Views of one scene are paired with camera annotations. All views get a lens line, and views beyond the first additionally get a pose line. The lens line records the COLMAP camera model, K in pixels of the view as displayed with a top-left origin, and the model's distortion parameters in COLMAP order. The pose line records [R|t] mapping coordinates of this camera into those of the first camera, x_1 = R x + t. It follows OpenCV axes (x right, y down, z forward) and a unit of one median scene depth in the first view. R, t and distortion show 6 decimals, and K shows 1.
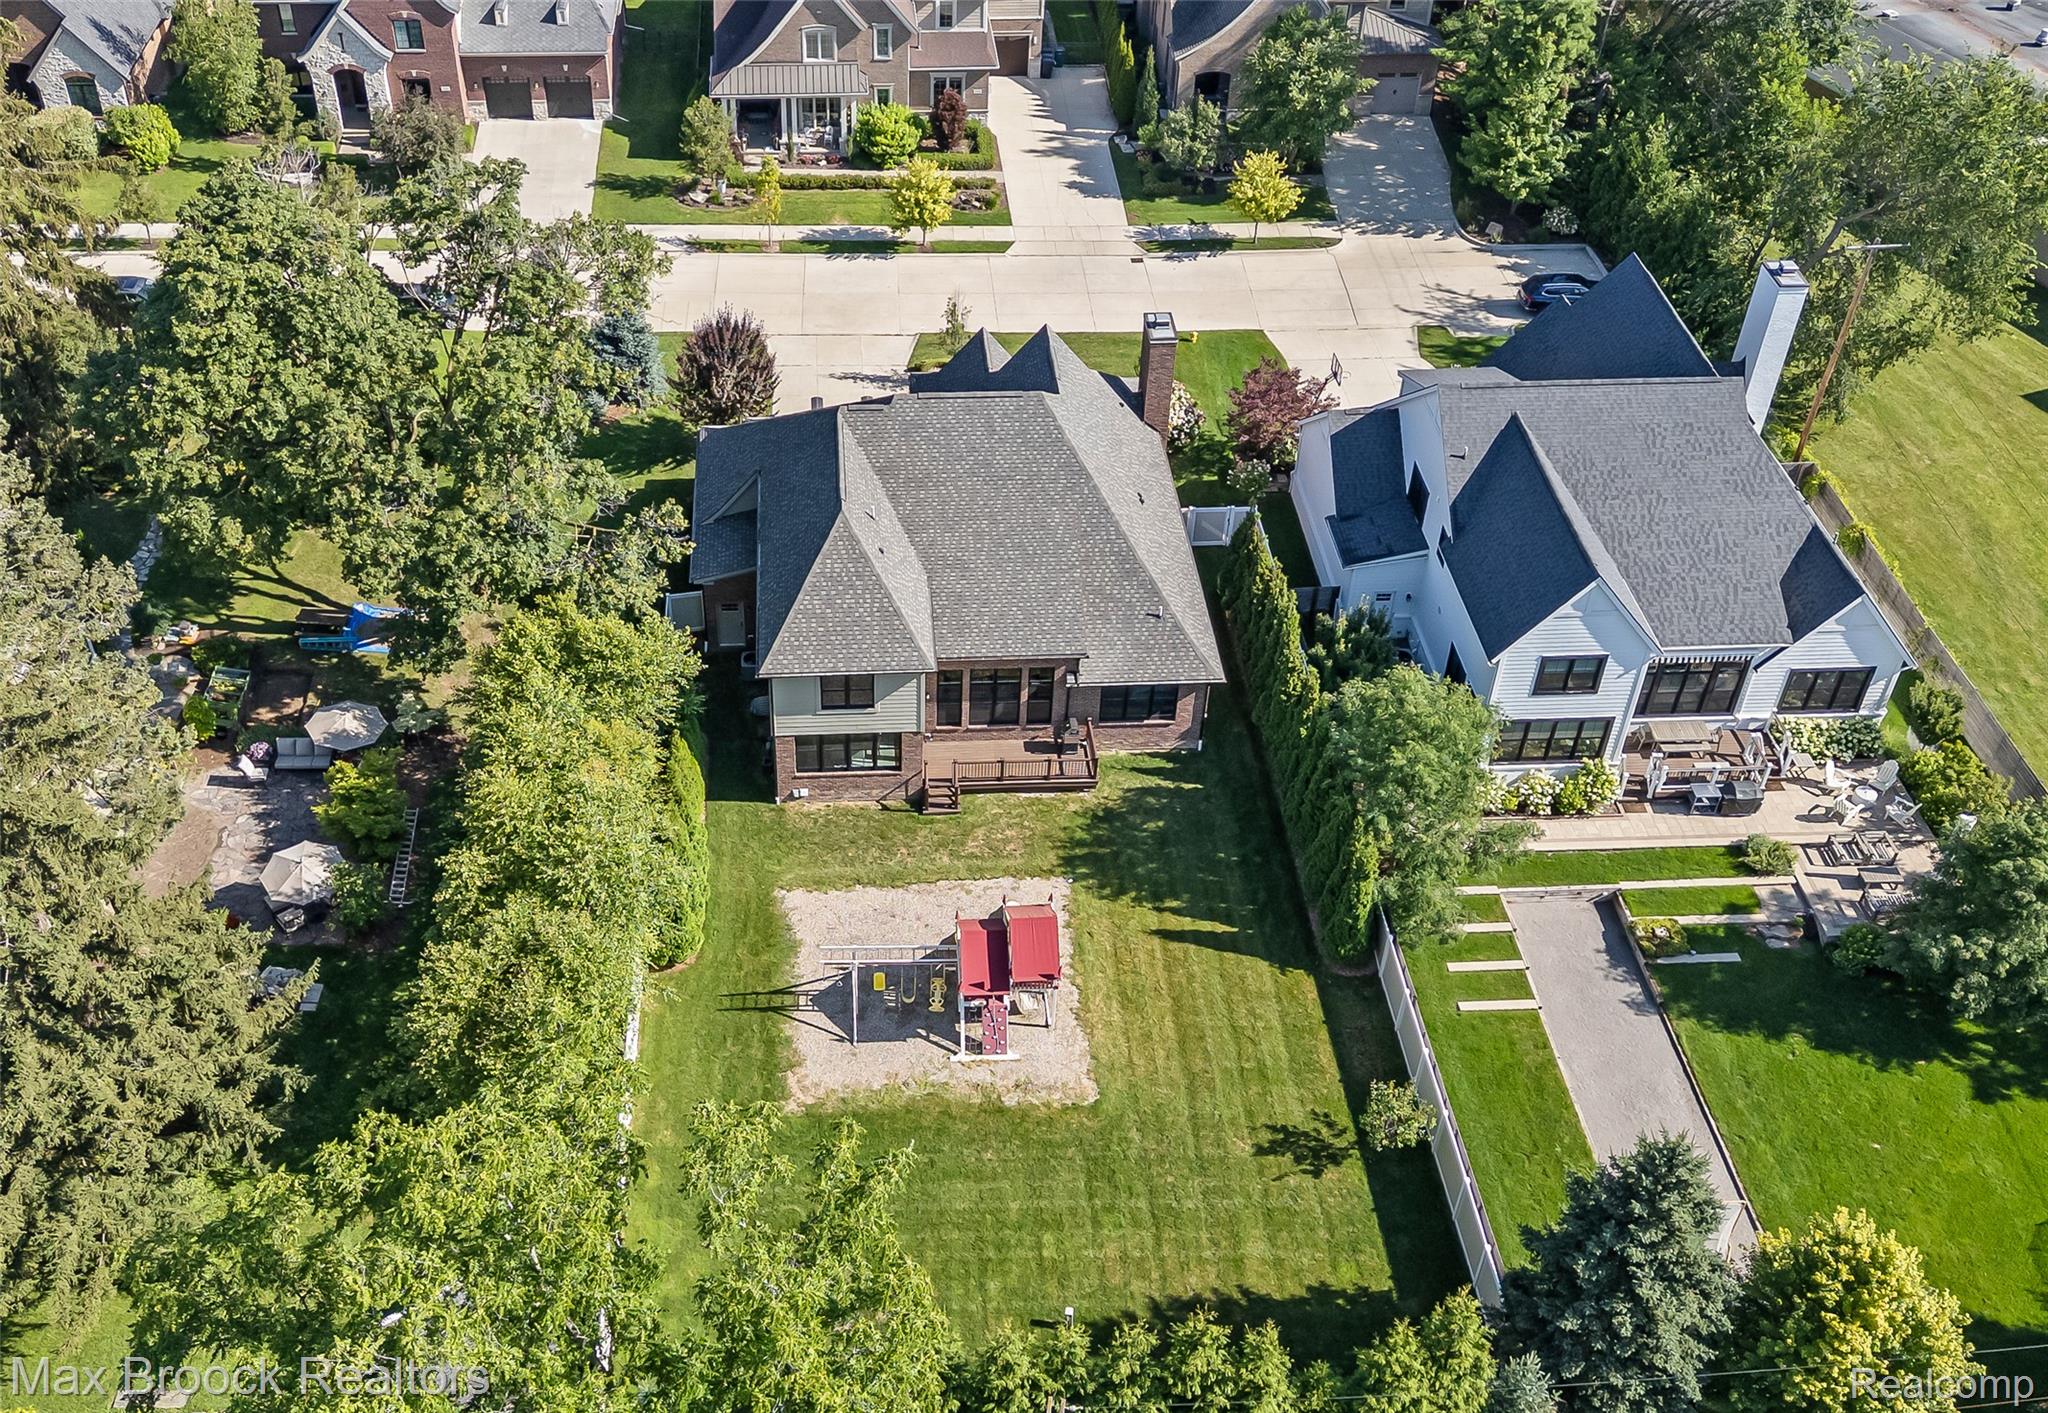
lens RADIAL K [[1894.8, 0, 1024.0], [0, 1894.8, 704.3], [0, 0, 1]] dist [0.031599, 0.000000]
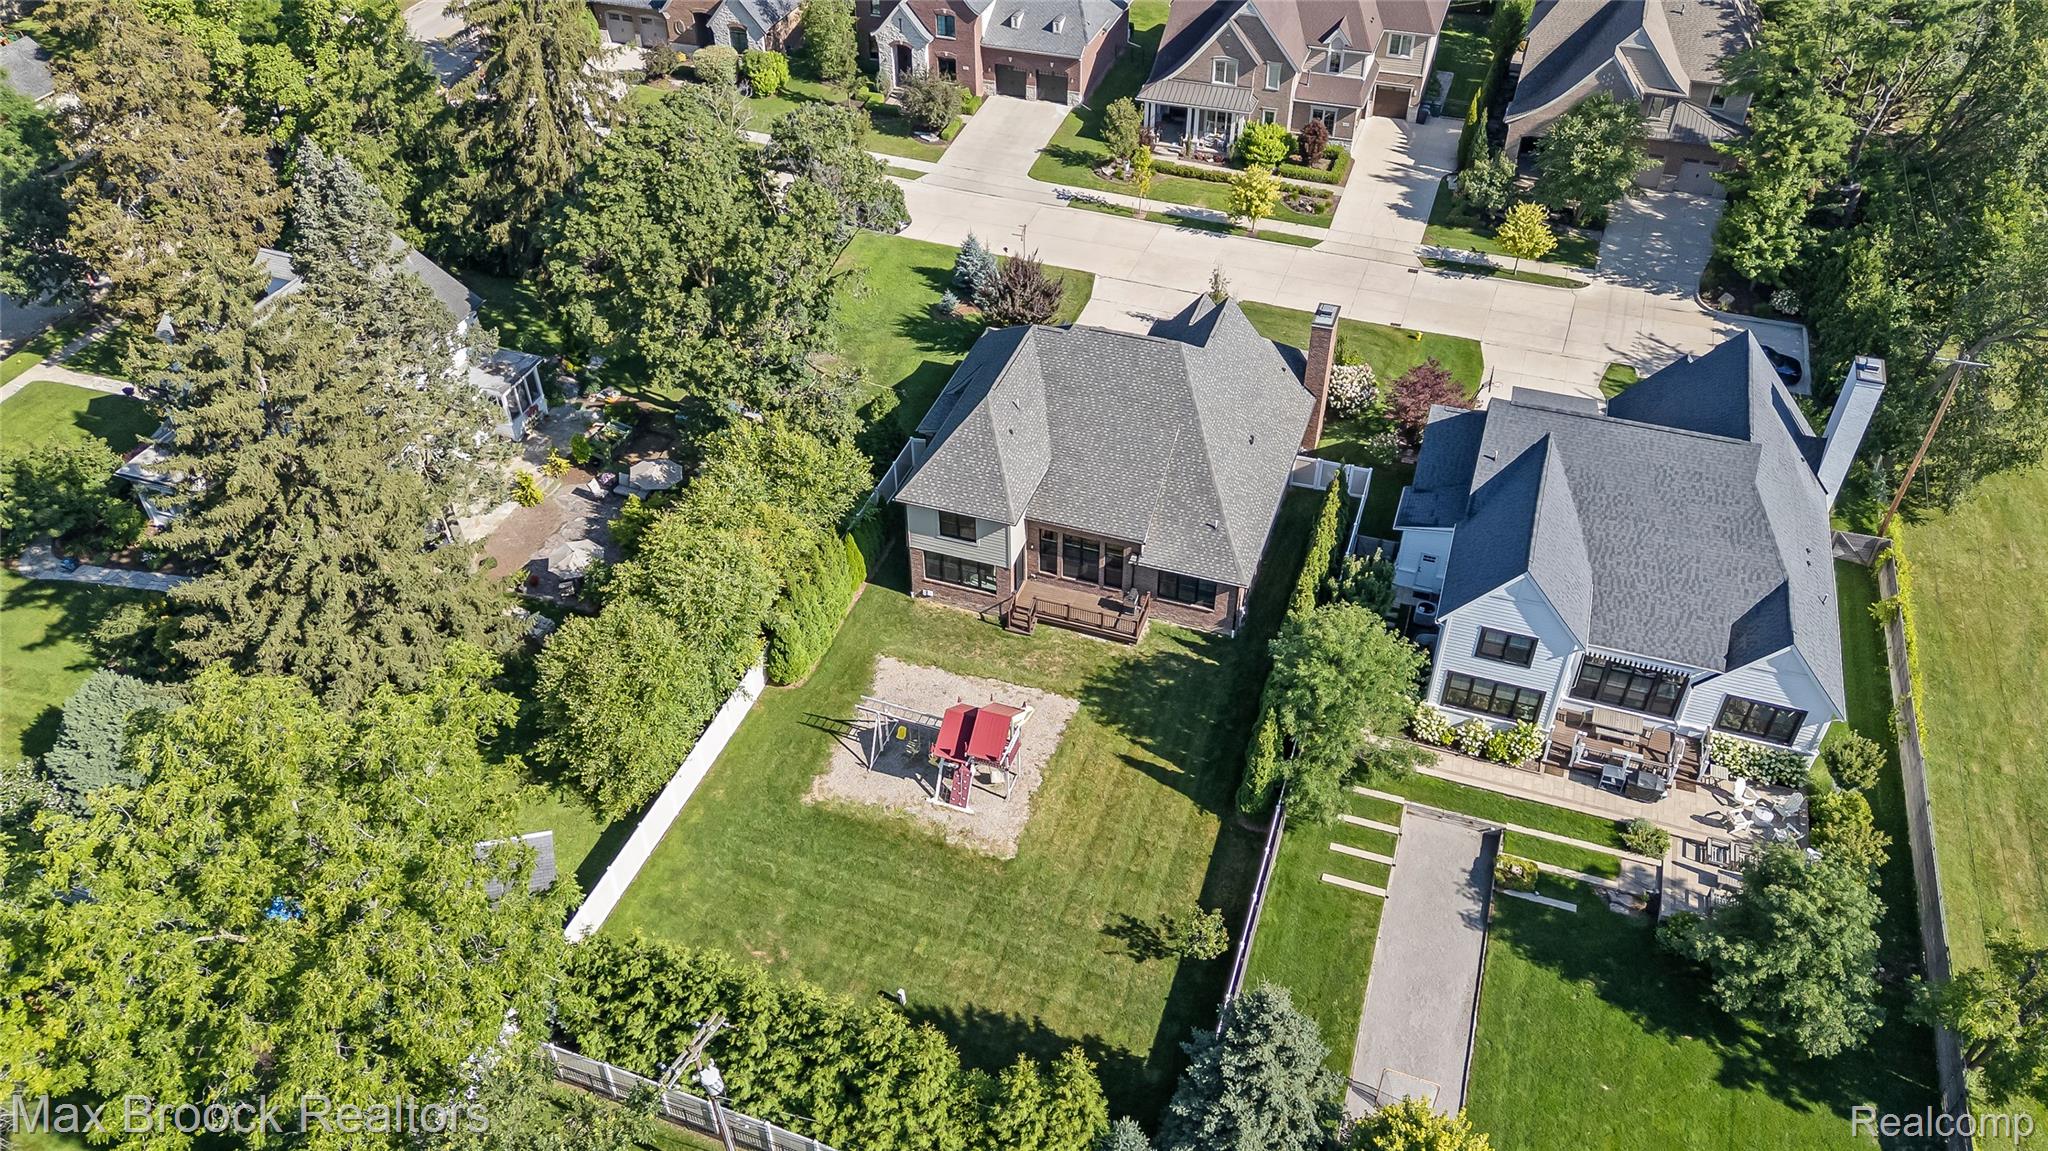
lens RADIAL K [[1426.9, 0, 1022.2], [0, 1426.9, 586.6], [0, 0, 1]] dist [0.032018, -0.020061]
pose [[0.928400, 0.238785, -0.284703, 0.237053], [-0.235791, 0.970748, 0.045283, -0.020502], [0.287187, 0.025090, 0.957546, 0.028689]]
